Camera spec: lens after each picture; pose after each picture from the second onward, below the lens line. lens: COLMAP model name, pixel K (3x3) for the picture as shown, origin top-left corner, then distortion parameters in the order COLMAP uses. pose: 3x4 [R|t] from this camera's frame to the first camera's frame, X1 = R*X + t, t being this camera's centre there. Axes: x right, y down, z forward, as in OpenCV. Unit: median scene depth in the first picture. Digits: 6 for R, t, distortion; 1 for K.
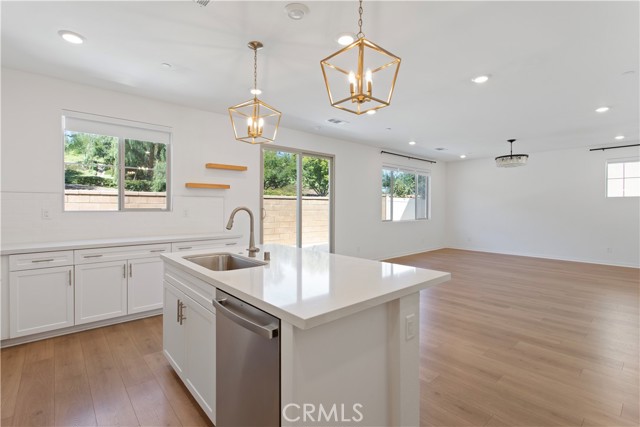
lens RADIAL K [[301.2, 0, 317.6], [0, 301.2, 208.1], [0, 0, 1]] dist [0.000212, 0.000763]
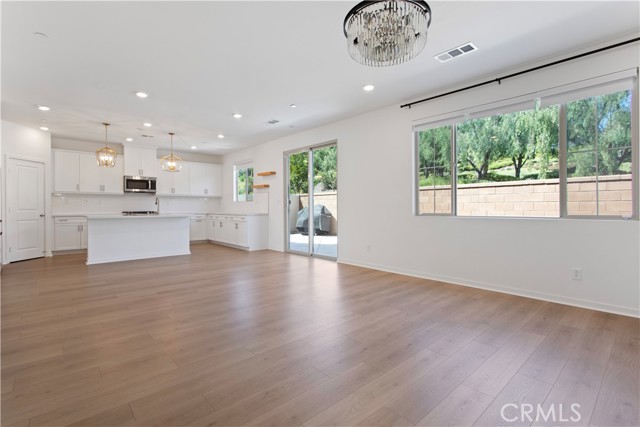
lens RADIAL K [[301.2, 0, 317.6], [0, 301.2, 208.1], [0, 0, 1]] dist [0.000212, 0.000763]
pose [[0.004748, 0.000143, -0.999989, 0.932391], [-0.003609, 0.999993, 0.000126, 0.034579], [0.999982, 0.003608, 0.004749, 0.881208]]
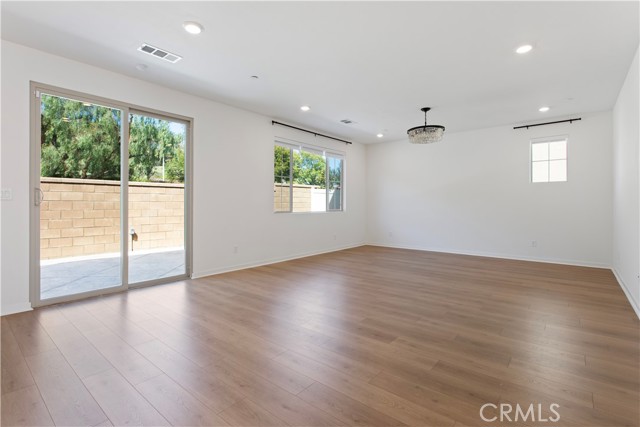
lens RADIAL K [[307.1, 0, 316.5], [0, 307.1, 202.8], [0, 0, 1]] dist [-0.001359, 0.000276]
pose [[0.988874, -0.000898, 0.148750, 0.224173], [0.002465, 0.999943, -0.010347, 0.030154], [-0.148732, 0.010598, 0.988821, 0.228487]]
